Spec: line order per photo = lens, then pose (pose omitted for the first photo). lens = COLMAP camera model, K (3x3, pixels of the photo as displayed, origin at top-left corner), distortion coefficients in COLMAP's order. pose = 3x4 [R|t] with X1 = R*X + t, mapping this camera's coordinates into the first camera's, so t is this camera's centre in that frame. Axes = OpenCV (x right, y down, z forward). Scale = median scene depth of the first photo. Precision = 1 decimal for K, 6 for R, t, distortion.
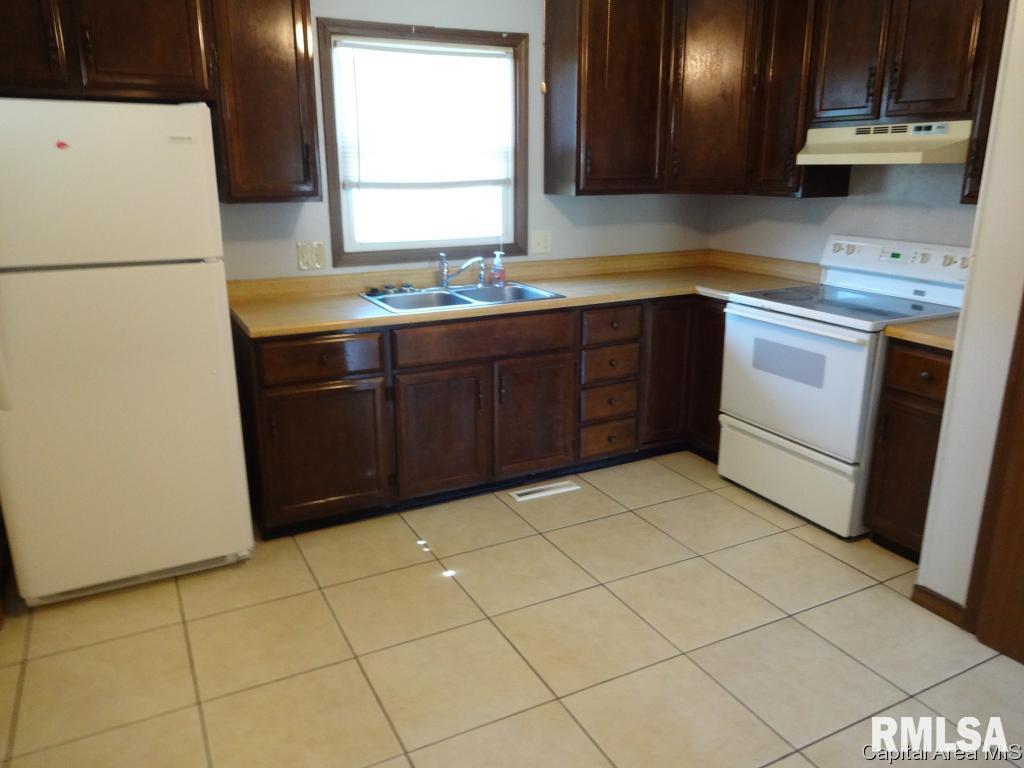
lens RADIAL K [[754.7, 0, 512.0], [0, 754.7, 384.0], [0, 0, 1]] dist [-0.012510, 0.001068]
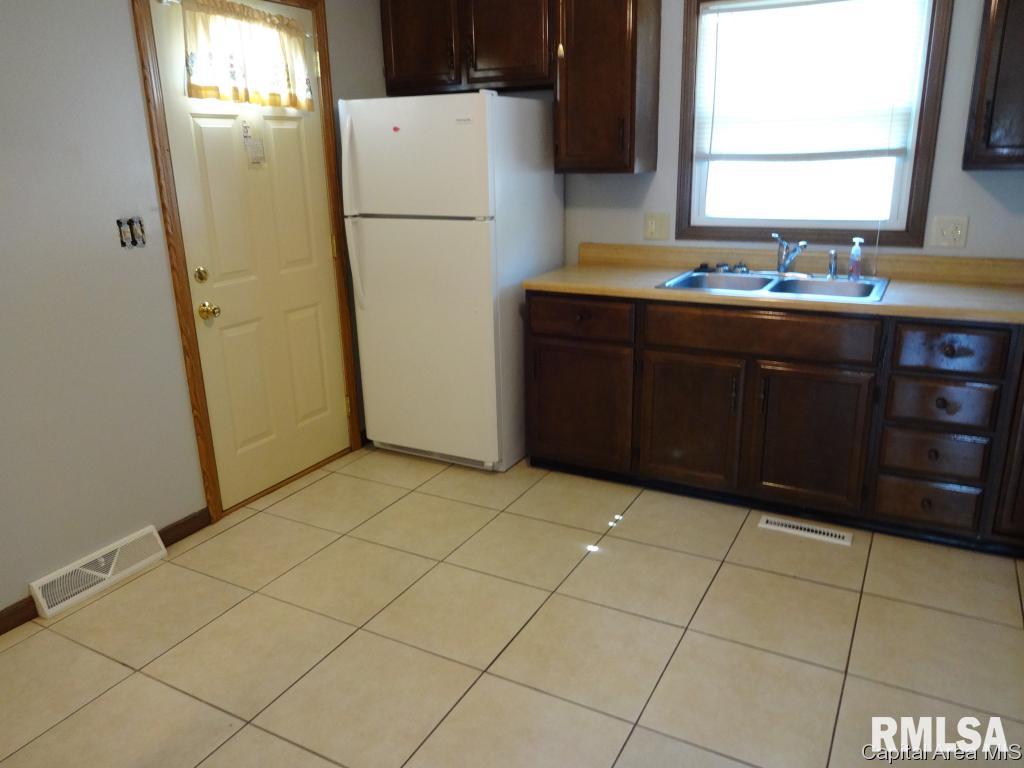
lens RADIAL K [[754.7, 0, 512.0], [0, 754.7, 384.0], [0, 0, 1]] dist [-0.012510, 0.001068]
pose [[0.552397, 0.233676, -0.800158, 0.520443], [-0.207485, 0.968237, 0.139522, -0.066181], [0.807346, 0.088949, 0.583336, 0.266632]]
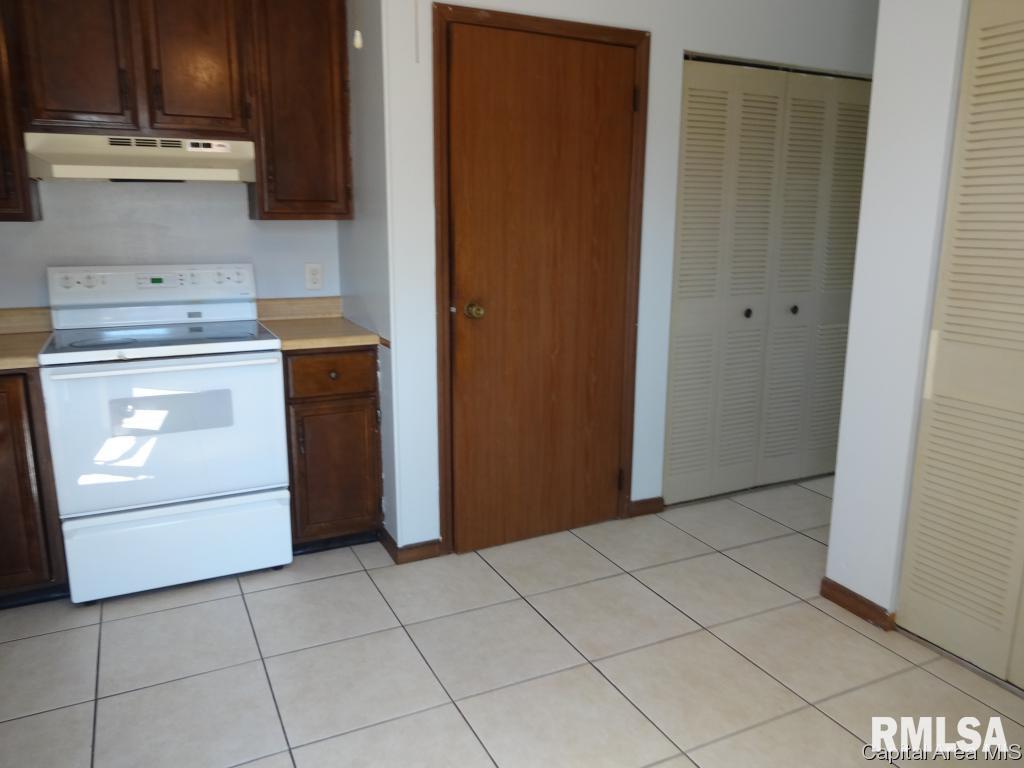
lens RADIAL K [[754.7, 0, 512.0], [0, 754.7, 384.0], [0, 0, 1]] dist [-0.012510, 0.001068]
pose [[0.018187, -0.219954, 0.975341, -0.414814], [0.270214, 0.940283, 0.207009, -0.126885], [-0.962629, 0.259786, 0.076535, 0.551389]]
